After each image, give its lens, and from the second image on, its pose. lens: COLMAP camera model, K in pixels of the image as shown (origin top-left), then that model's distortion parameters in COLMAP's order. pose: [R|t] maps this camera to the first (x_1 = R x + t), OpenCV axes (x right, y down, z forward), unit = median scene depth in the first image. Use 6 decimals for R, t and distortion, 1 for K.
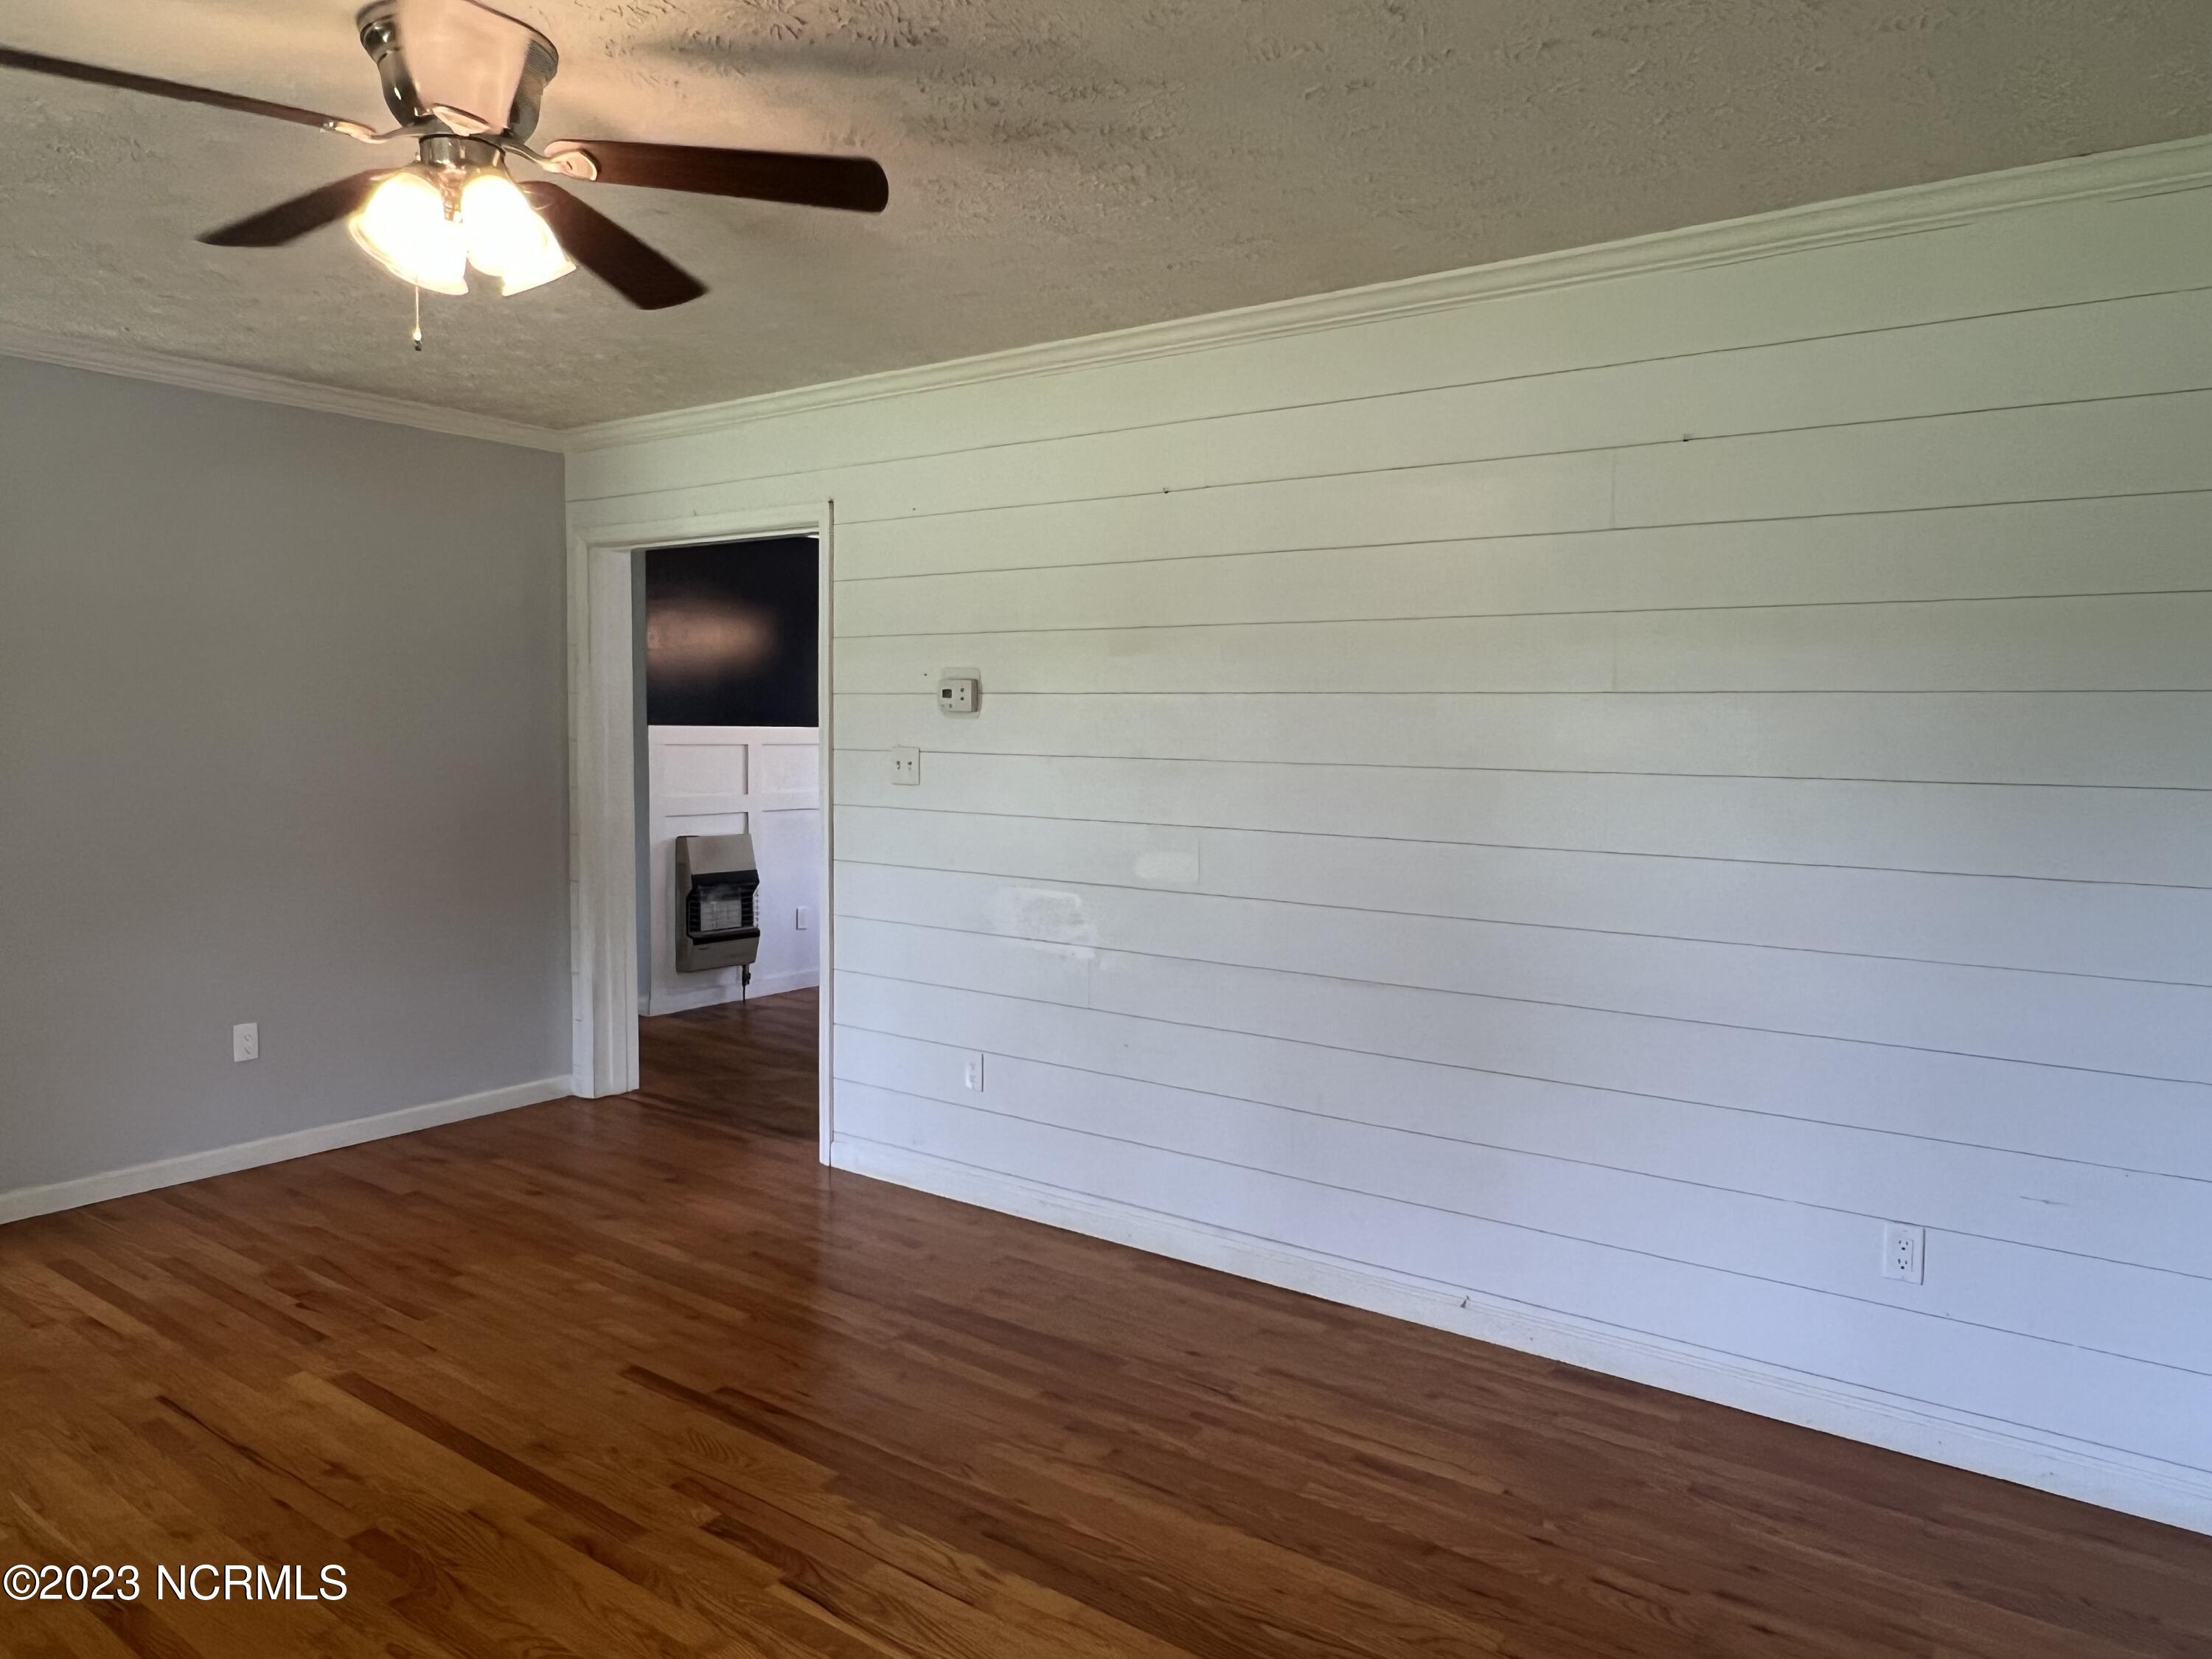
lens RADIAL K [[1469.1, 0, 1092.7], [0, 1469.1, 807.9], [0, 0, 1]] dist [-0.004406, -0.002508]
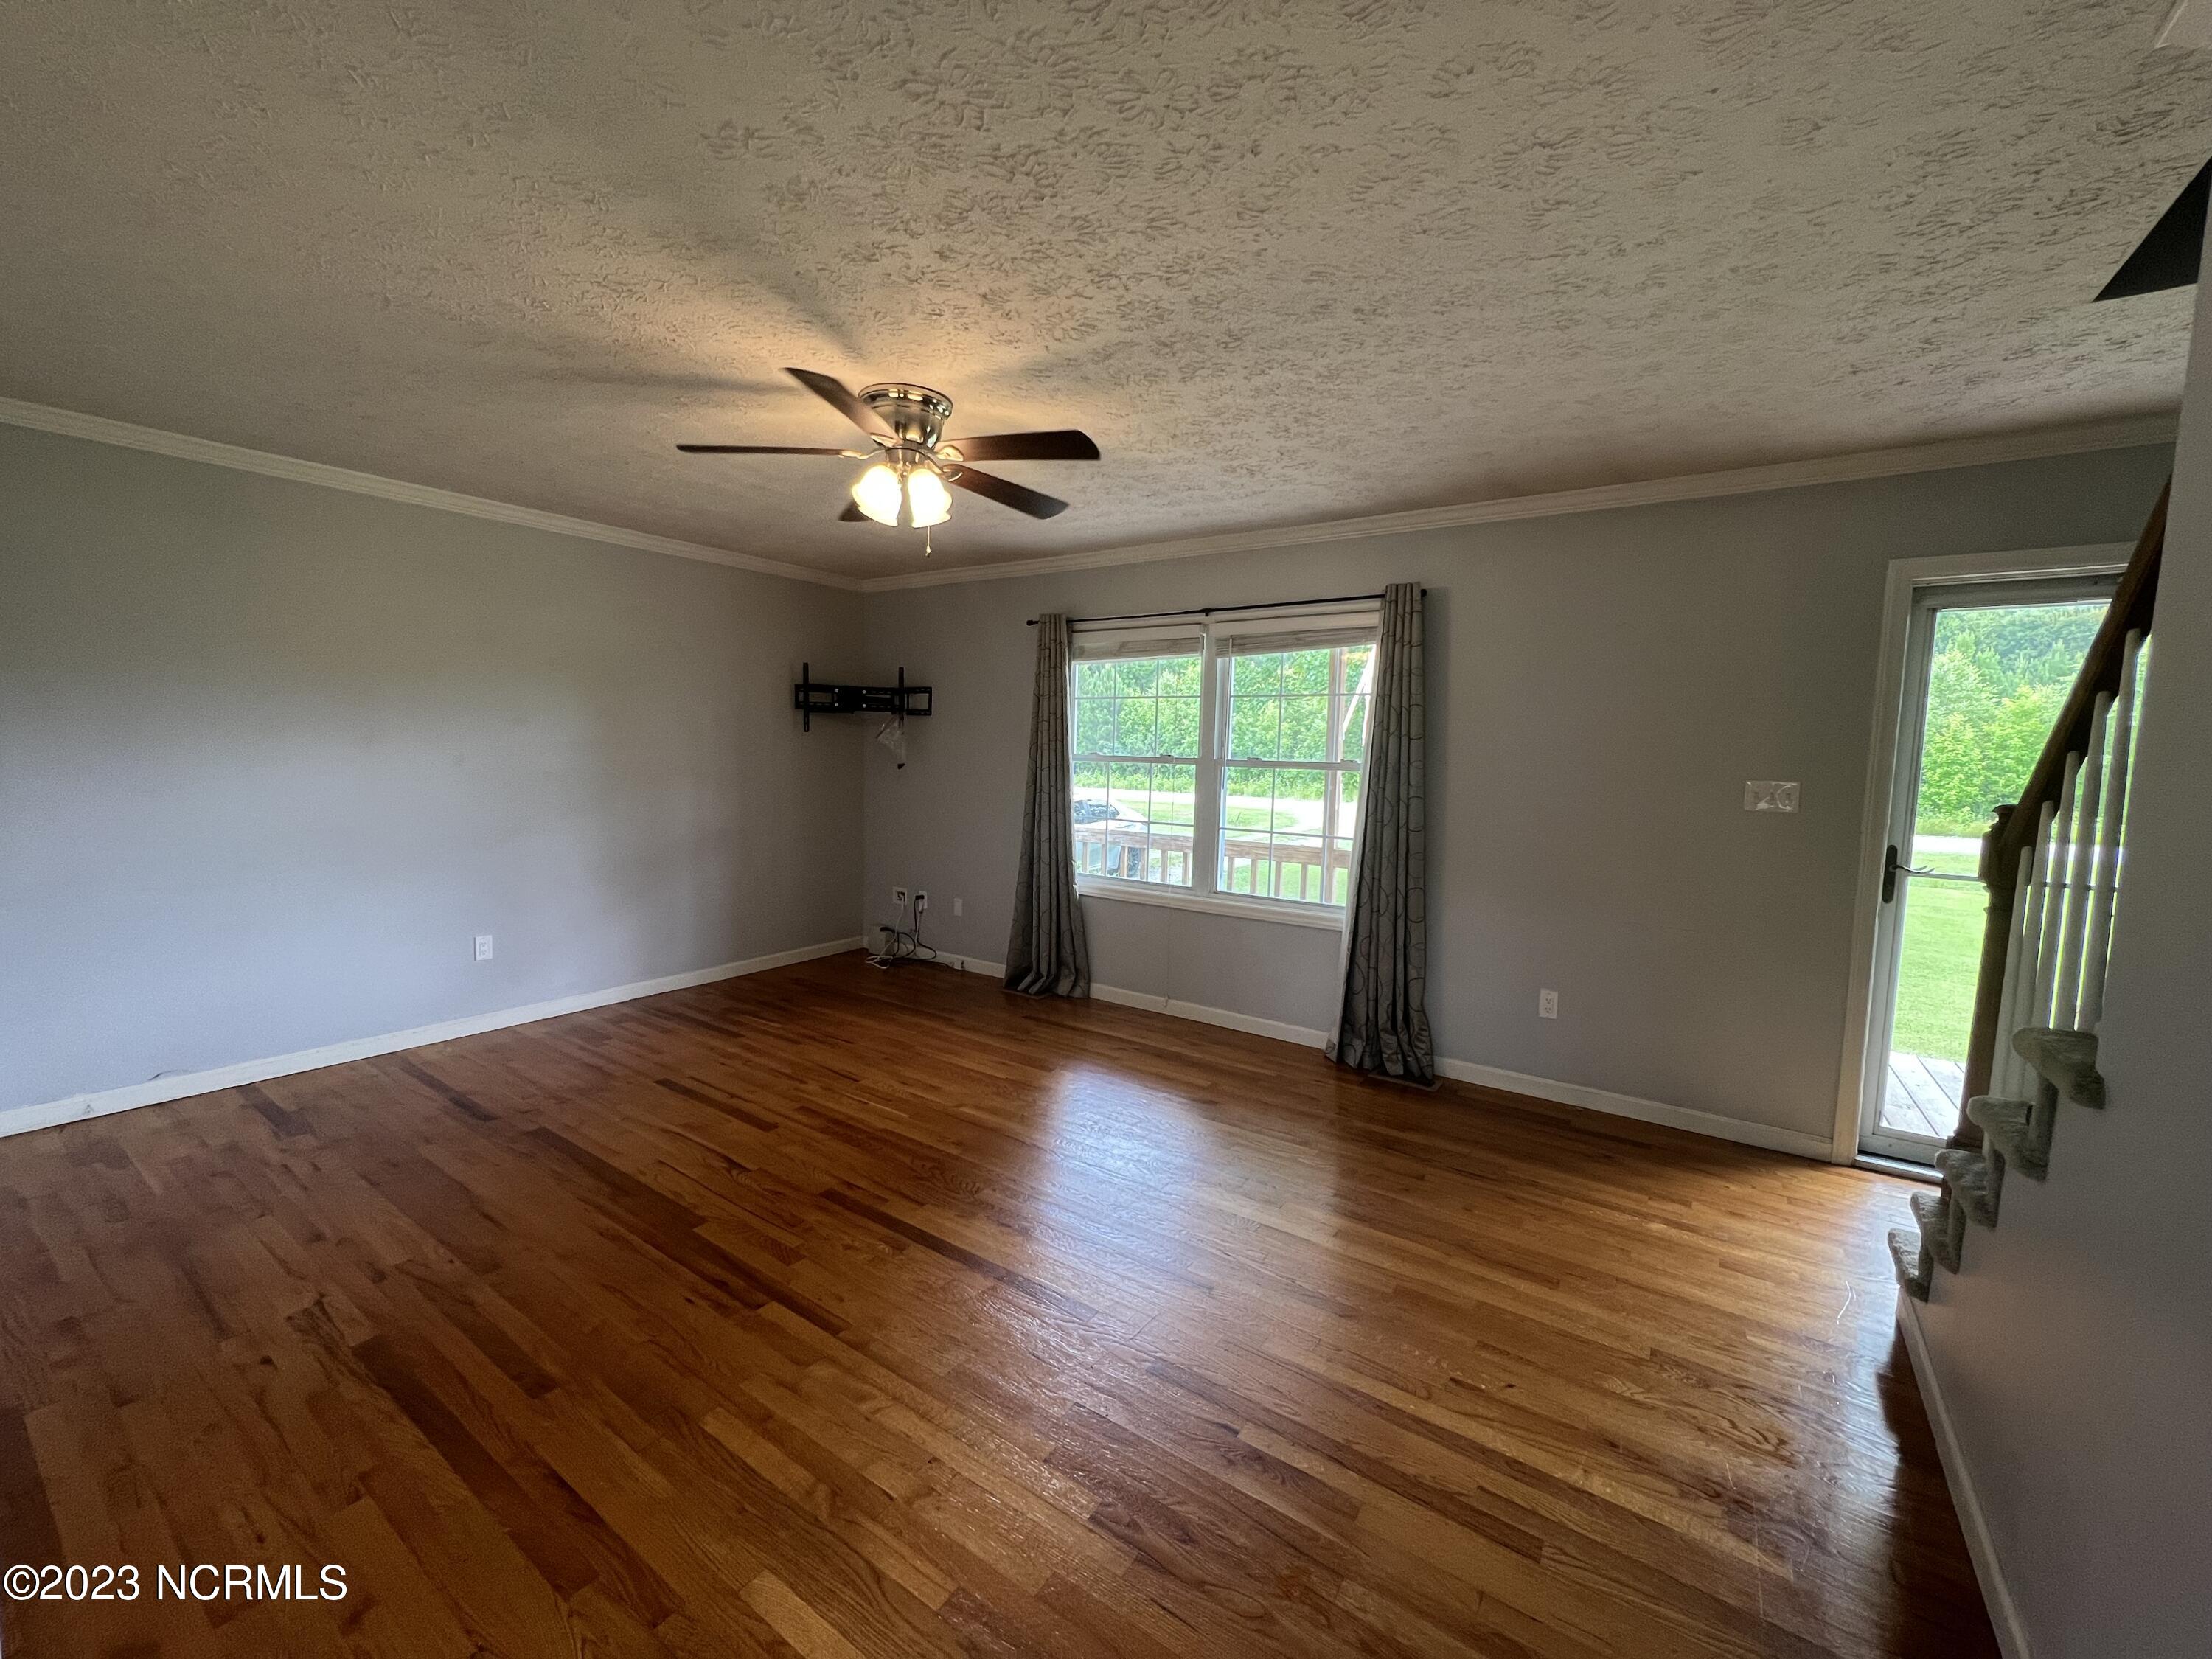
lens RADIAL K [[887.3, 0, 1101.3], [0, 887.3, 827.6], [0, 0, 1]] dist [0.000825, -0.000002]
pose [[-0.998750, -0.038192, -0.032231, -0.423564], [-0.042639, 0.987615, 0.150994, -0.085903], [0.026065, 0.152180, -0.988009, 1.431523]]
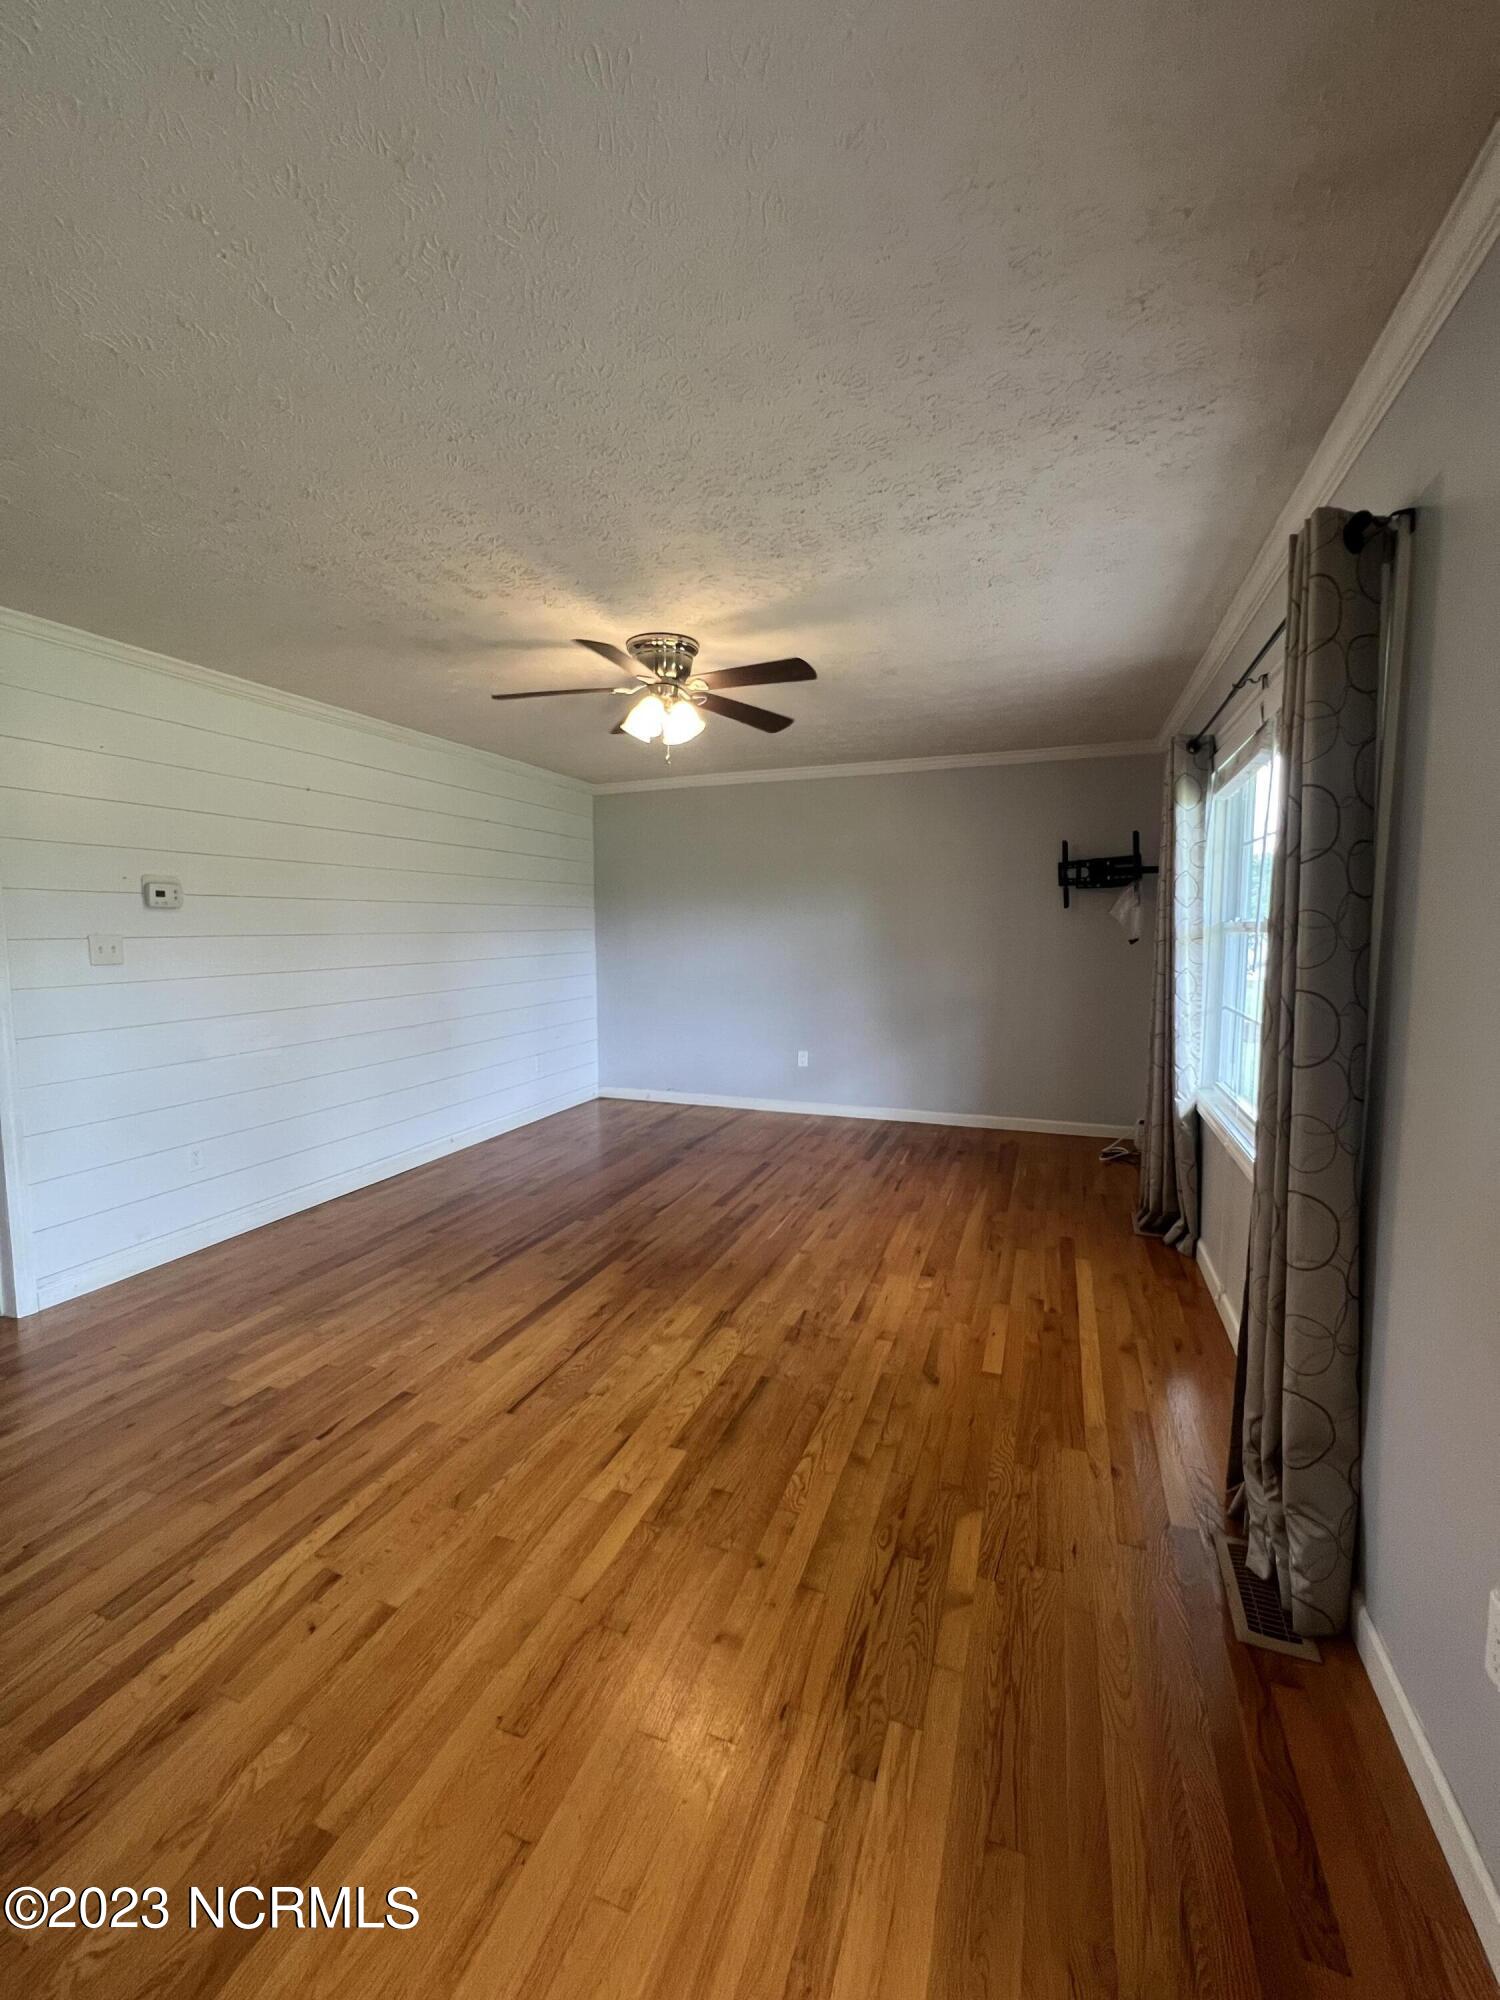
lens RADIAL K [[802.2, 0, 754.3], [0, 802.2, 996.8], [0, 0, 1]] dist [0.000825, -0.000002]
pose [[-0.263892, -0.099136, 0.959444, -1.157904], [0.061460, 0.990955, 0.119296, -0.044604], [-0.962592, 0.090449, -0.255412, 0.791938]]
